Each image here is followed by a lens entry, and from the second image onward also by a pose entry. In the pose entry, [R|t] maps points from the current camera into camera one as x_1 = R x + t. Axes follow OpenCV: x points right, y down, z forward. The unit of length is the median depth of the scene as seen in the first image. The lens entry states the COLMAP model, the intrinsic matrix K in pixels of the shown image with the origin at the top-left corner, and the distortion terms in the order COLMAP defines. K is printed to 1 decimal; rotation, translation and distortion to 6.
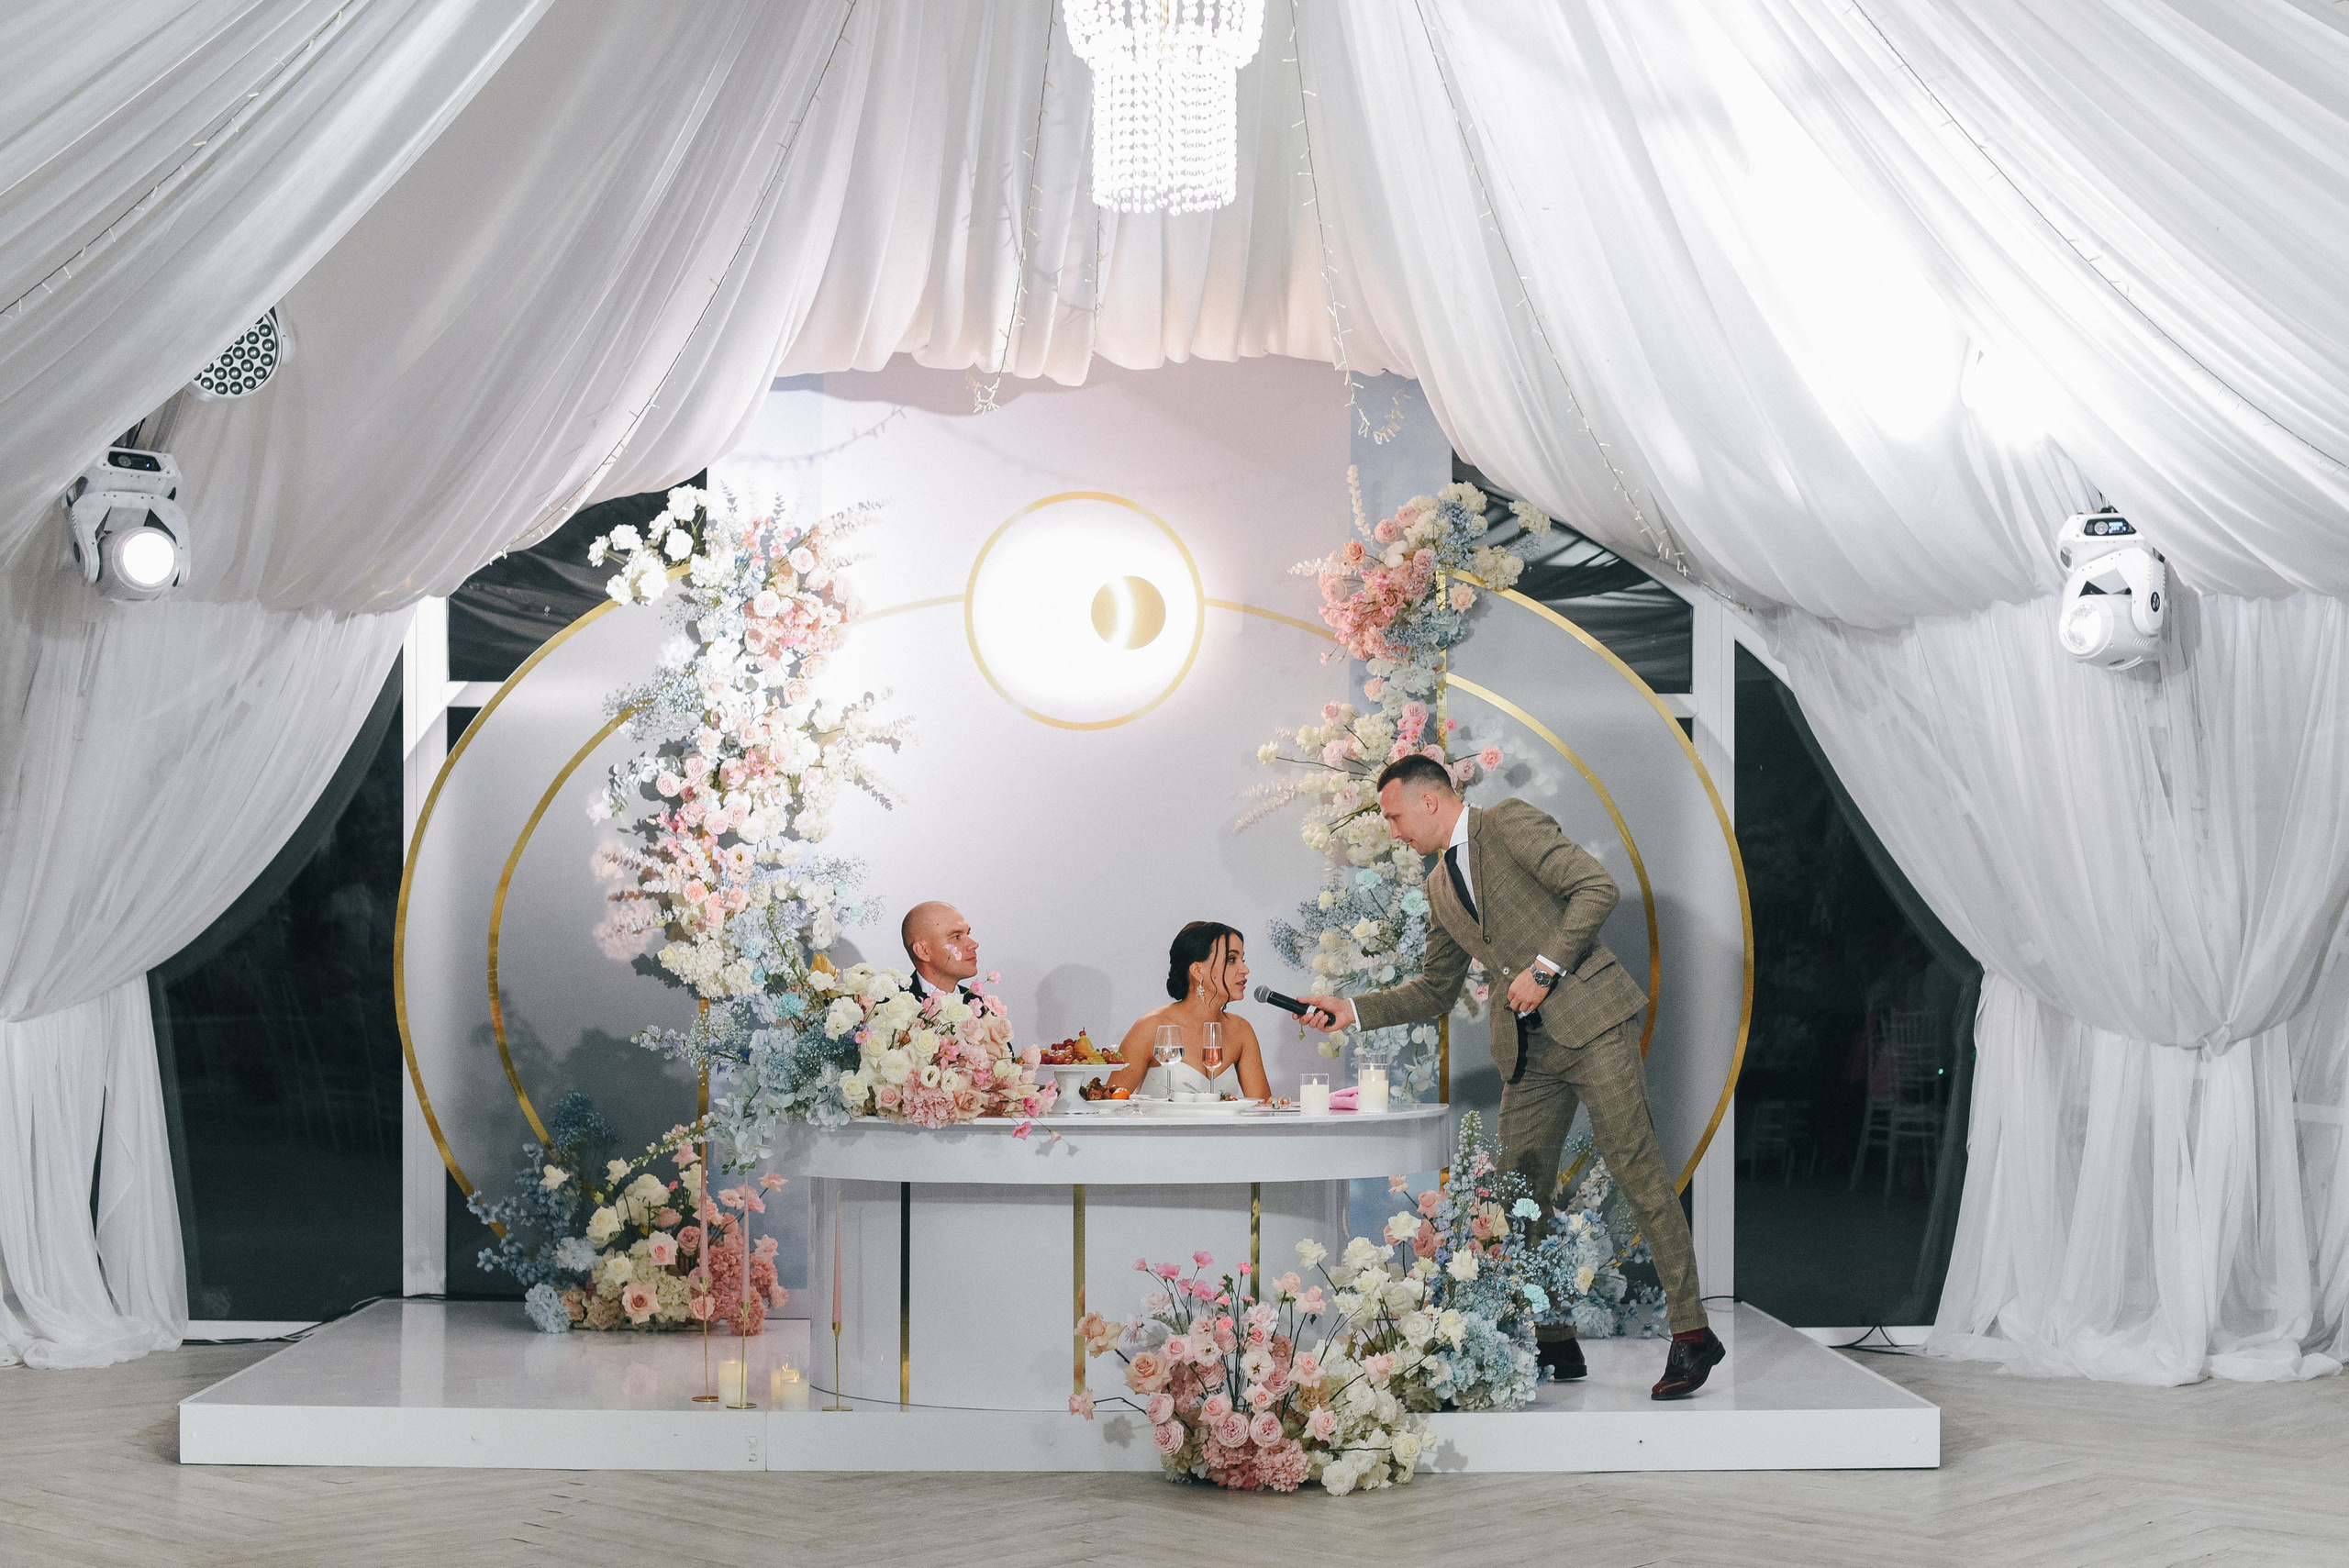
lens RADIAL K [[3666.7, 0, 1174.5], [0, 3666.7, 784.0], [0, 0, 1]] dist [-0.132064, 0.018139]
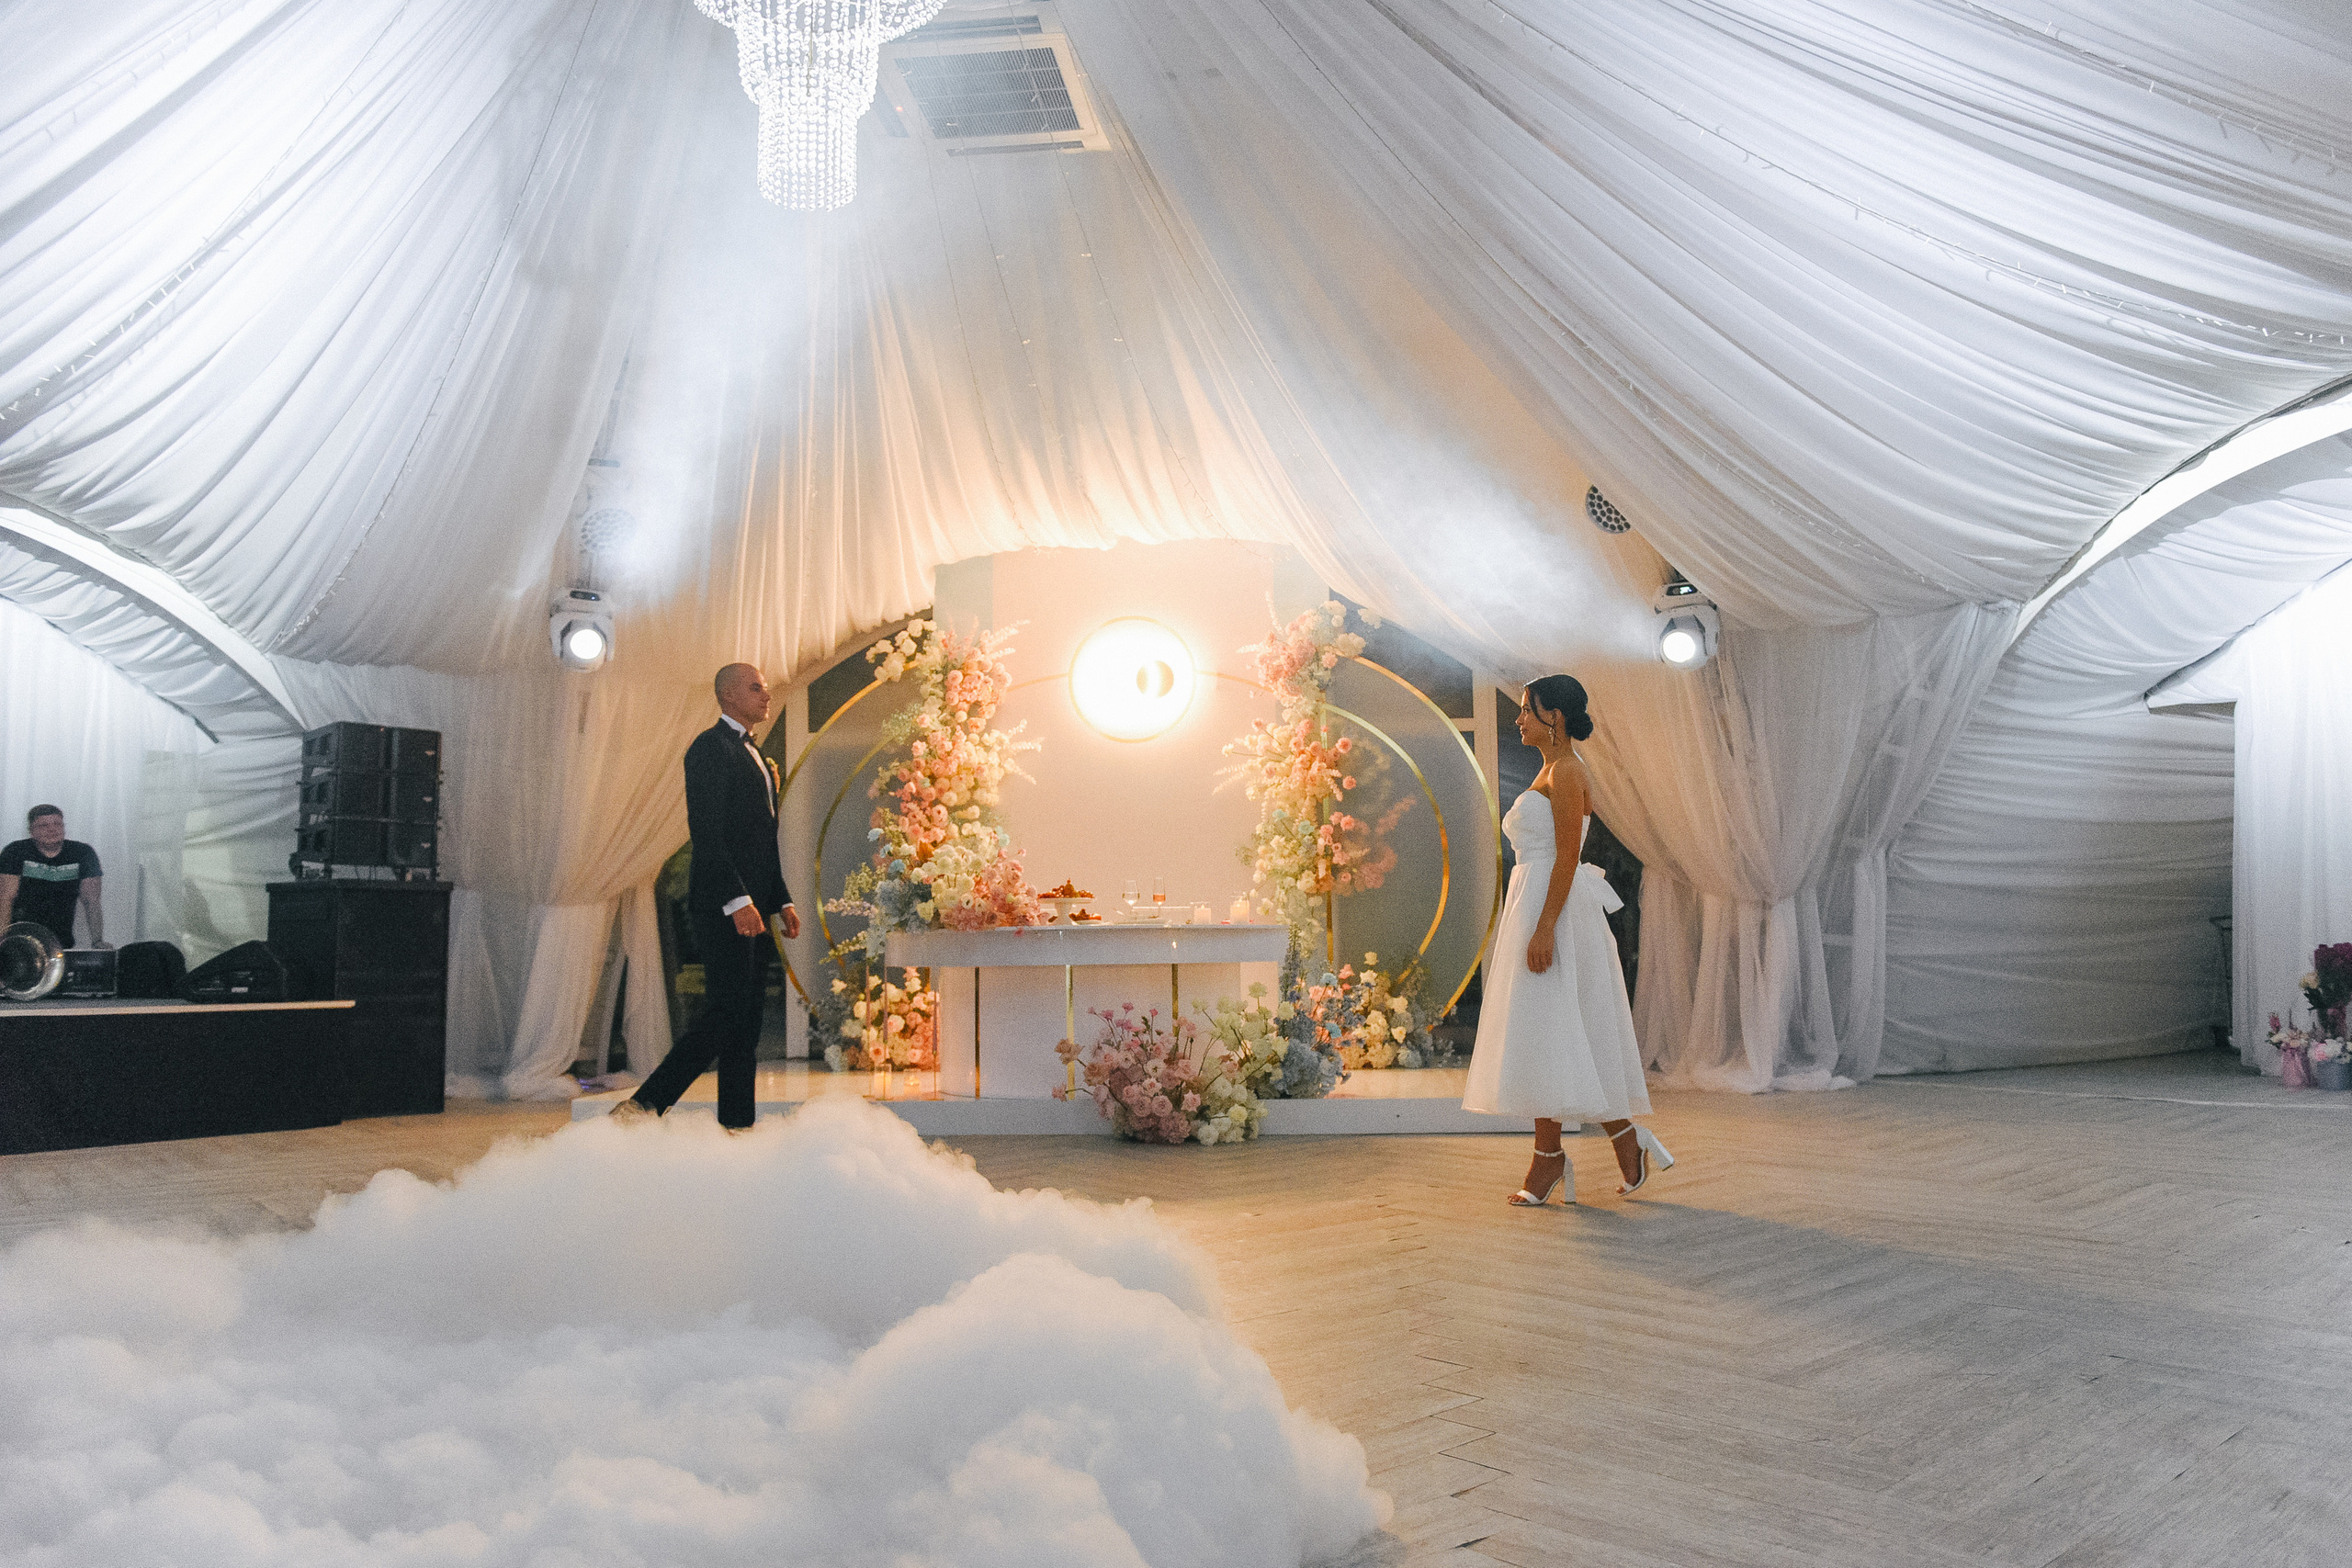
lens RADIAL K [[1646.9, 0, 1199.2], [0, 1646.9, 778.9], [0, 0, 1]] dist [-0.041660, -0.004333]
pose [[0.992850, -0.031138, -0.115233, 0.108166], [0.023968, 0.997720, -0.063093, 0.058876], [0.116935, 0.059880, 0.991333, 0.187481]]
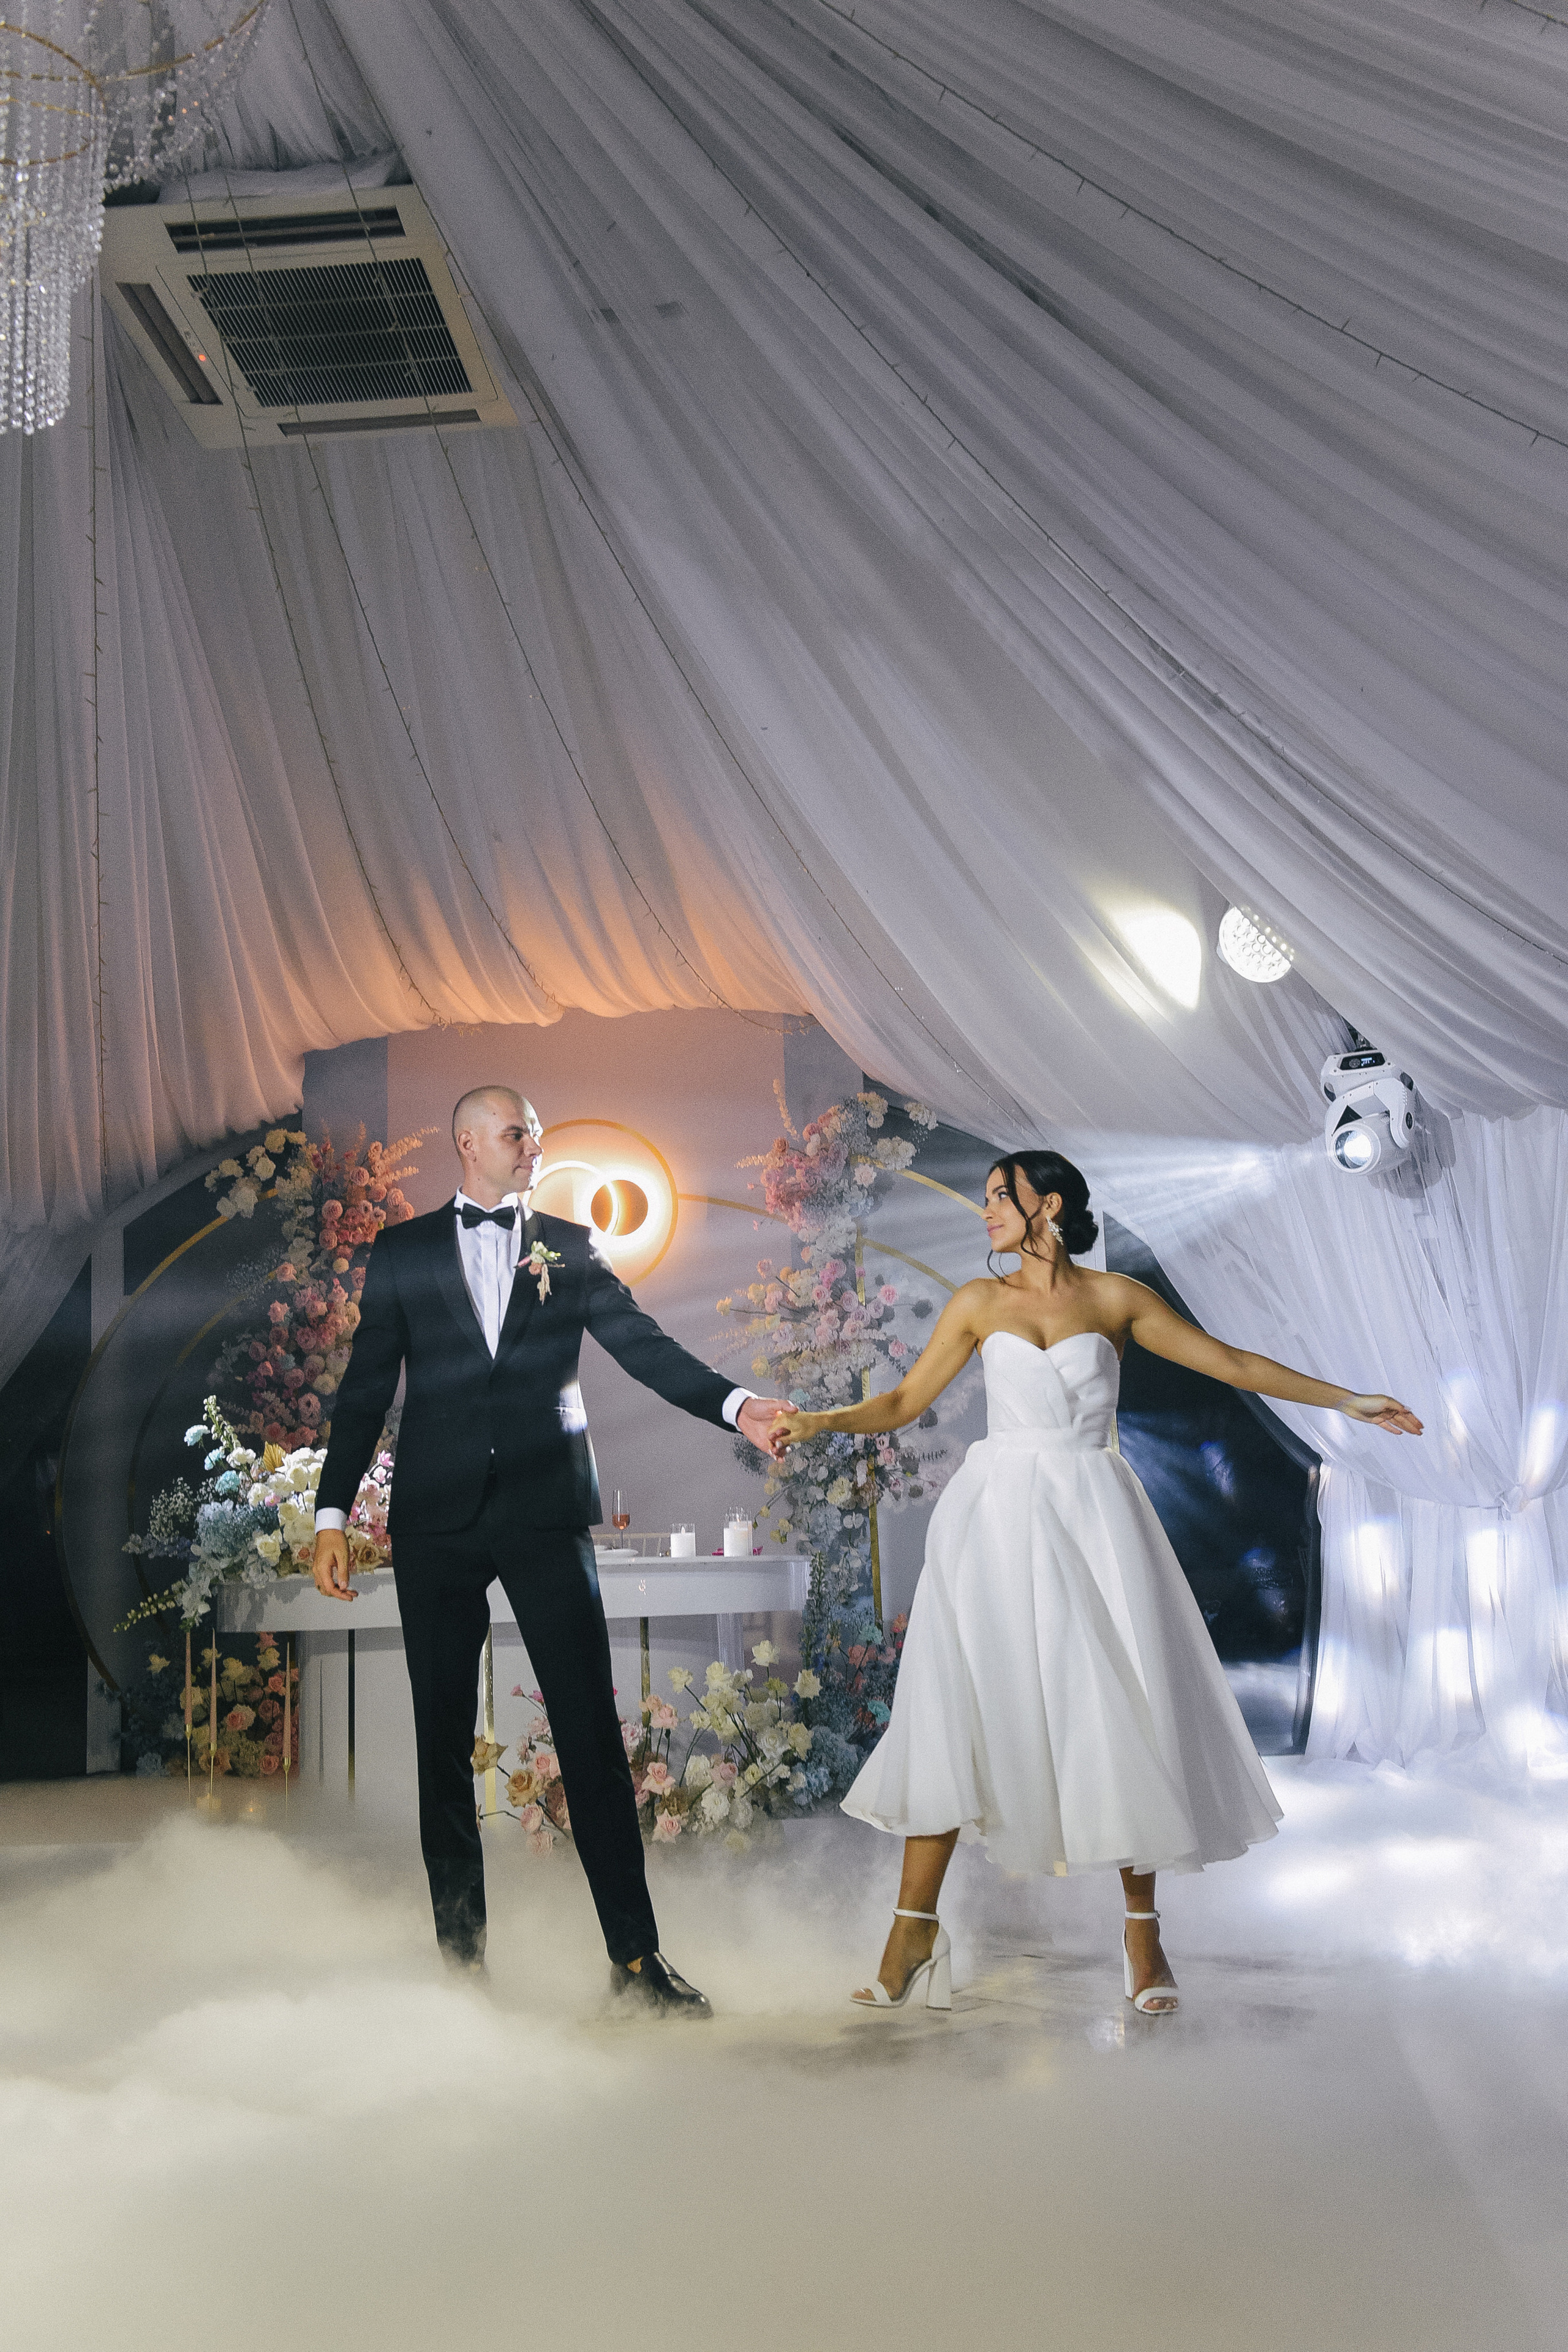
lens RADIAL K [[2199.9, 0, 776.7], [0, 2199.9, 1172.3], [0, 0, 1]] dist [0.015155, 0.005231]
pose [[0.994808, -0.059648, -0.082462, 0.112664], [0.046900, 0.987769, -0.148701, 0.062210], [0.090323, 0.144061, 0.985438, 0.241470]]
